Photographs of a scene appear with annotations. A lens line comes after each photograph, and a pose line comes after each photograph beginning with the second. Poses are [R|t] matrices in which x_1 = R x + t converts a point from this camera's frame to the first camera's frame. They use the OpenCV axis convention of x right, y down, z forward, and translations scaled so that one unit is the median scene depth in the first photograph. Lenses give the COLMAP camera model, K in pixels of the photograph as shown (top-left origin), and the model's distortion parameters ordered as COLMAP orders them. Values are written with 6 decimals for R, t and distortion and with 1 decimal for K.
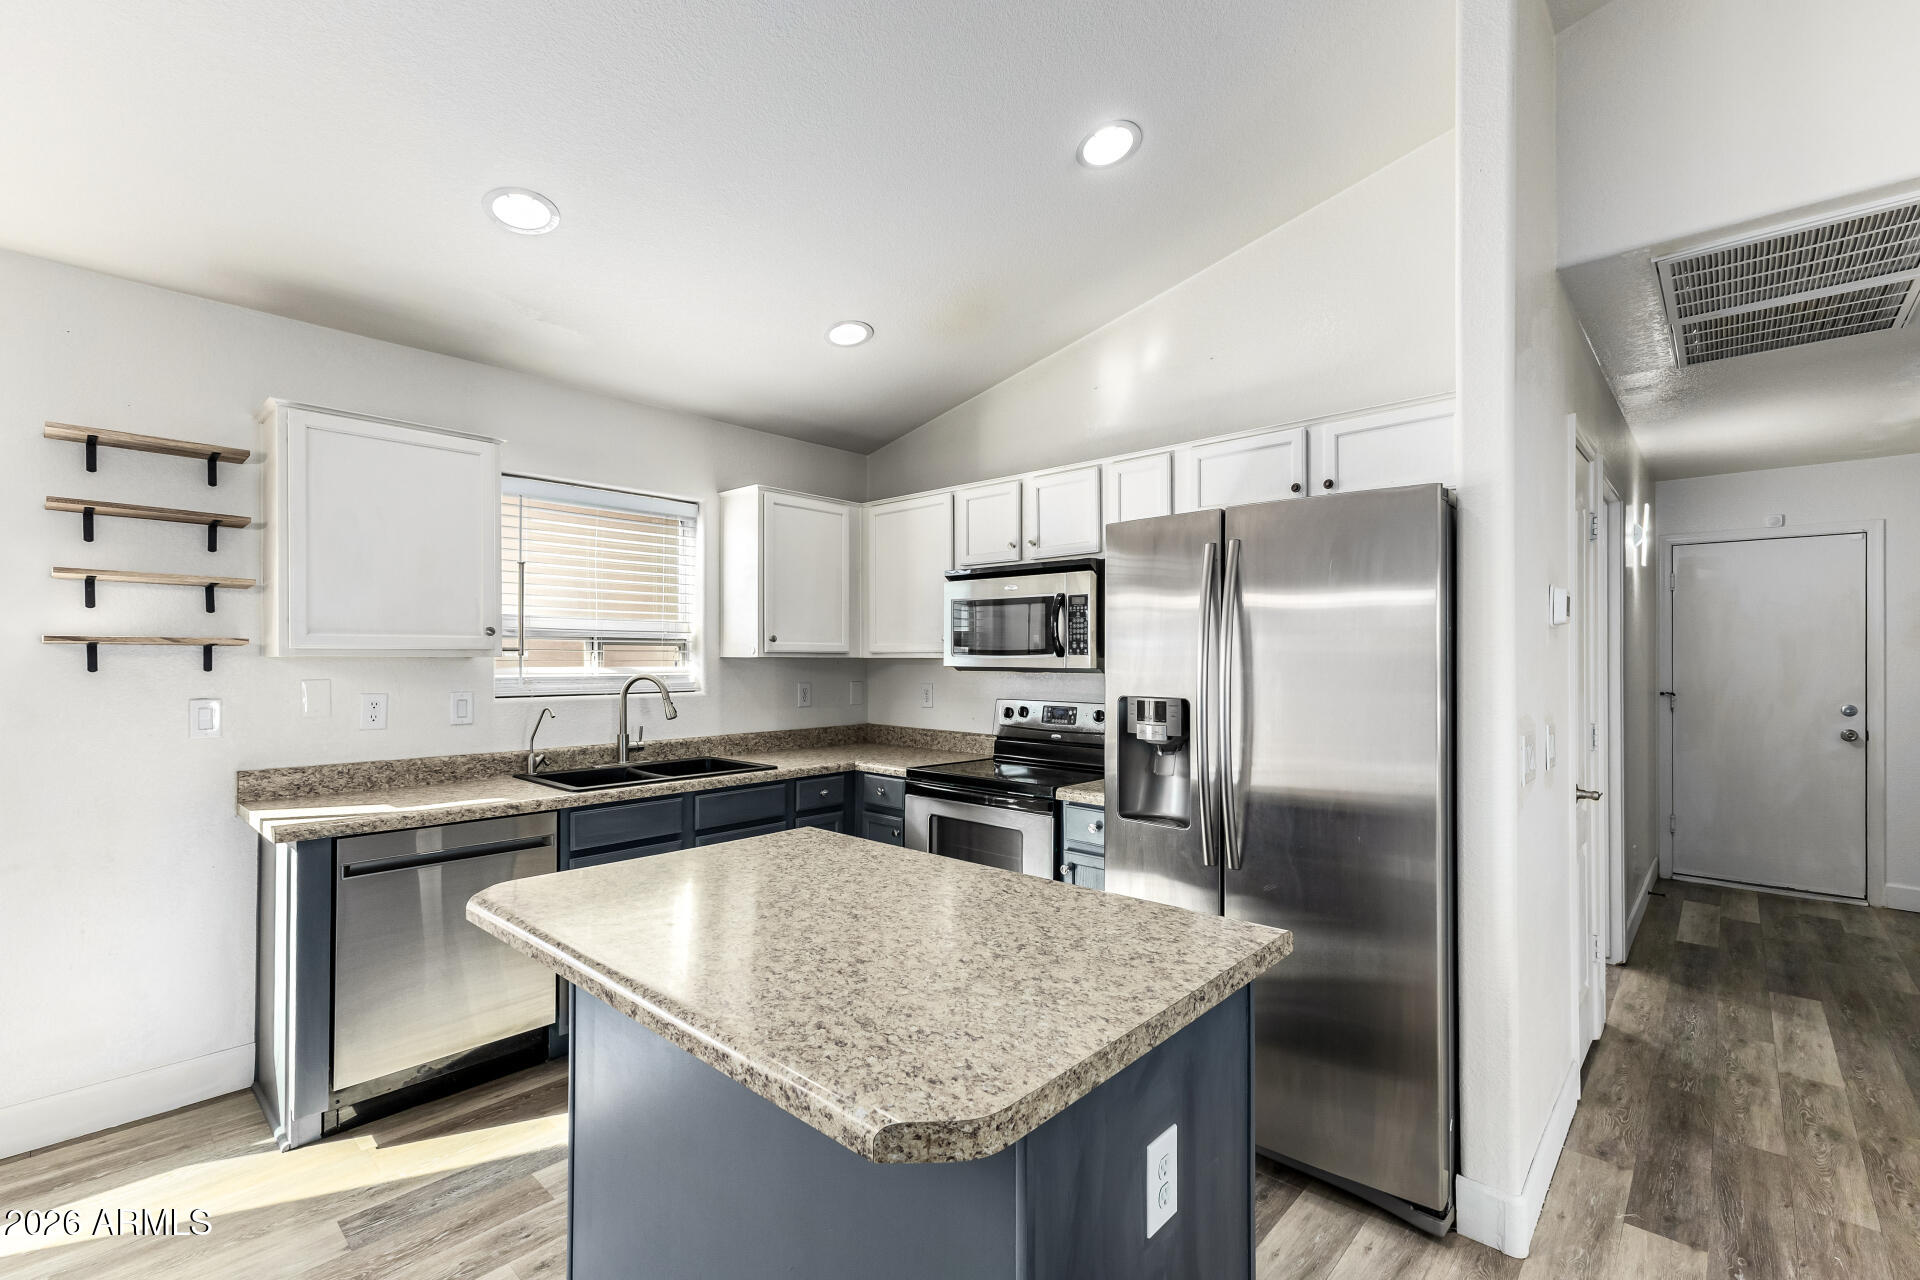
lens RADIAL K [[842.7, 0, 971.9], [0, 842.7, 656.8], [0, 0, 1]] dist [0.011604, -0.003054]
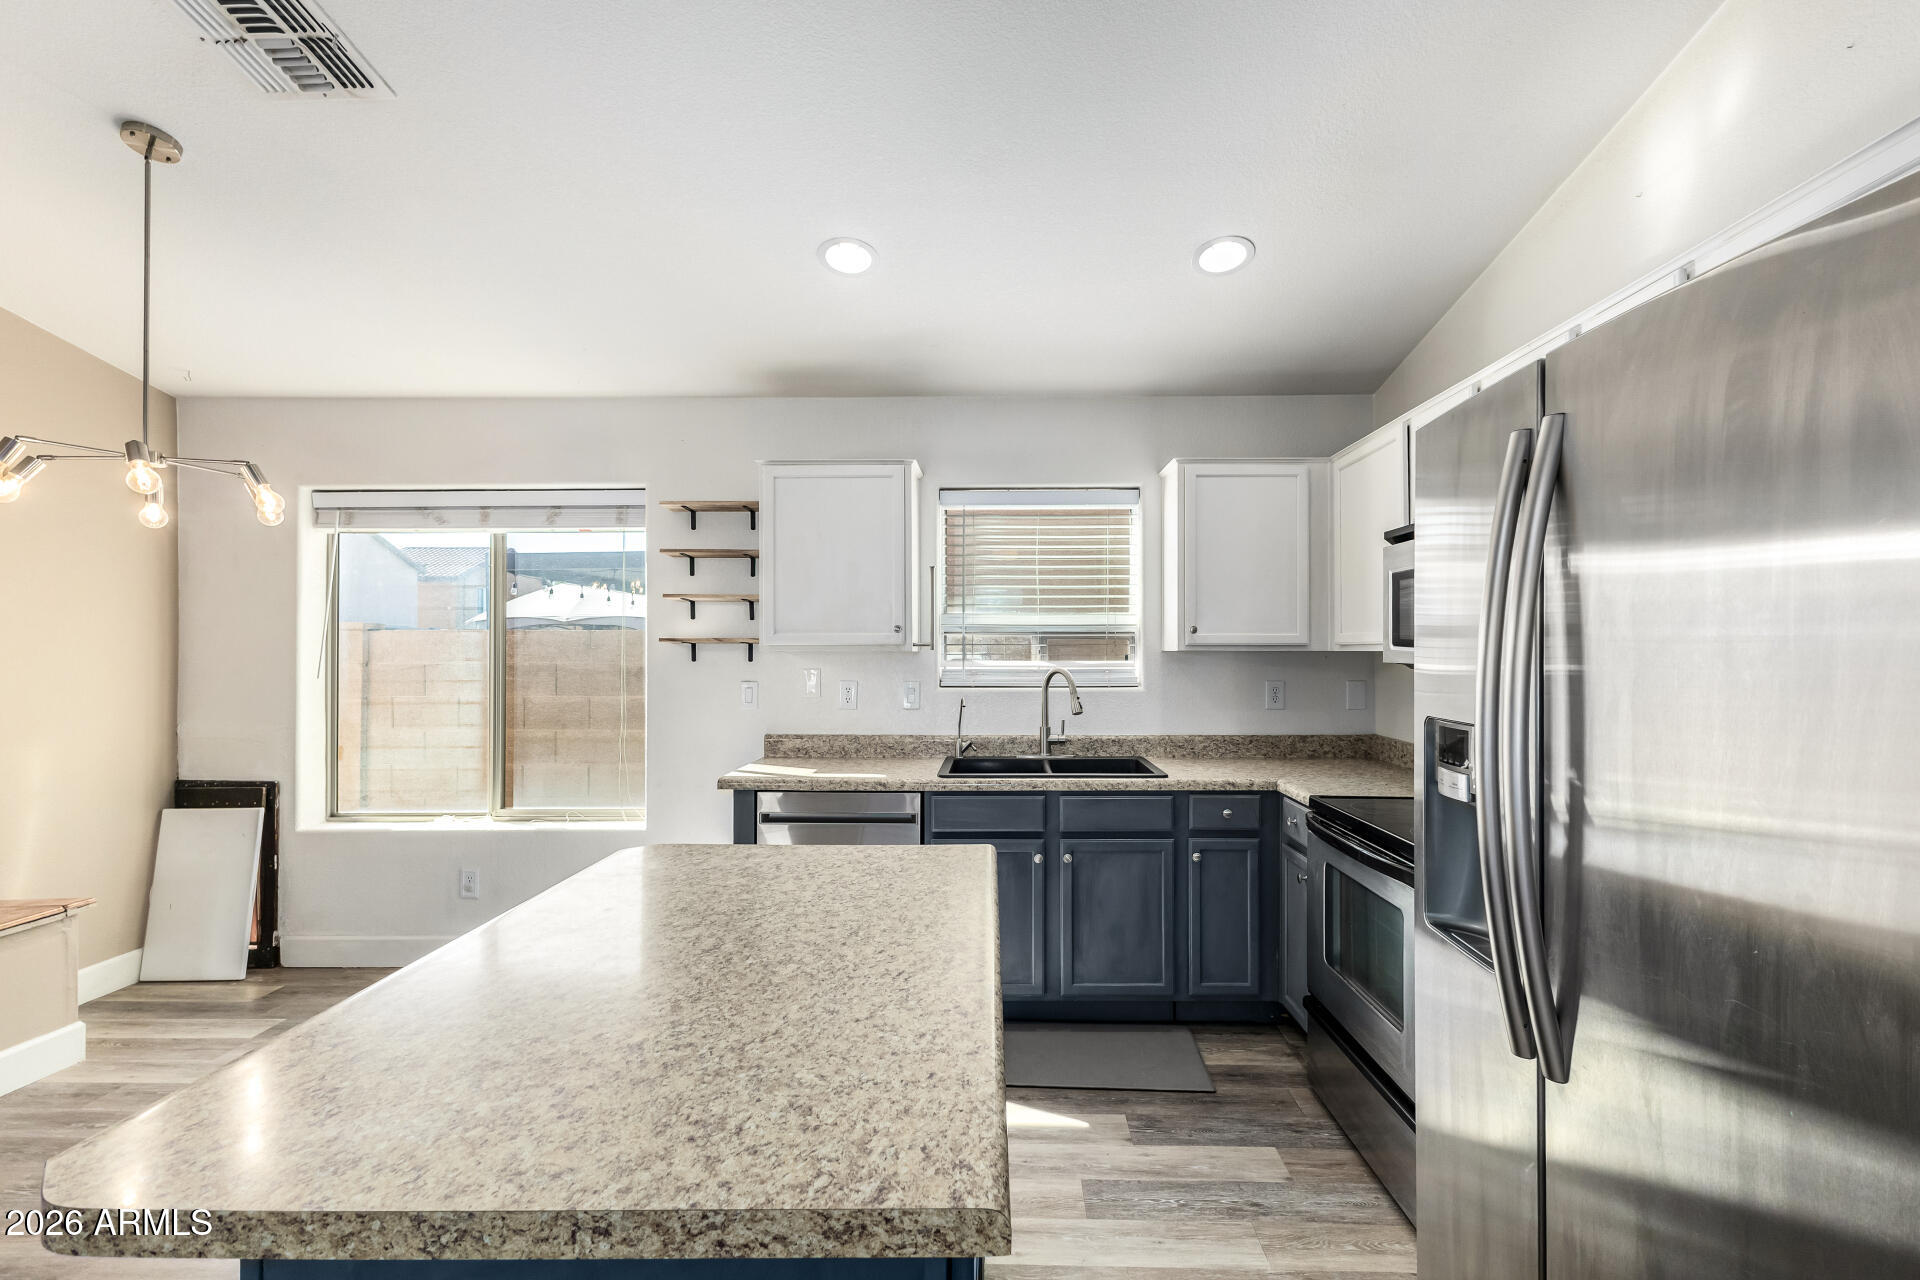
lens RADIAL K [[842.7, 0, 979.1], [0, 842.7, 645.8], [0, 0, 1]] dist [0.011604, -0.003054]
pose [[0.658874, -0.006738, -0.752223, 0.368375], [0.002801, 0.999975, -0.006503, 0.000563], [0.752248, 0.002178, 0.658876, 0.333436]]
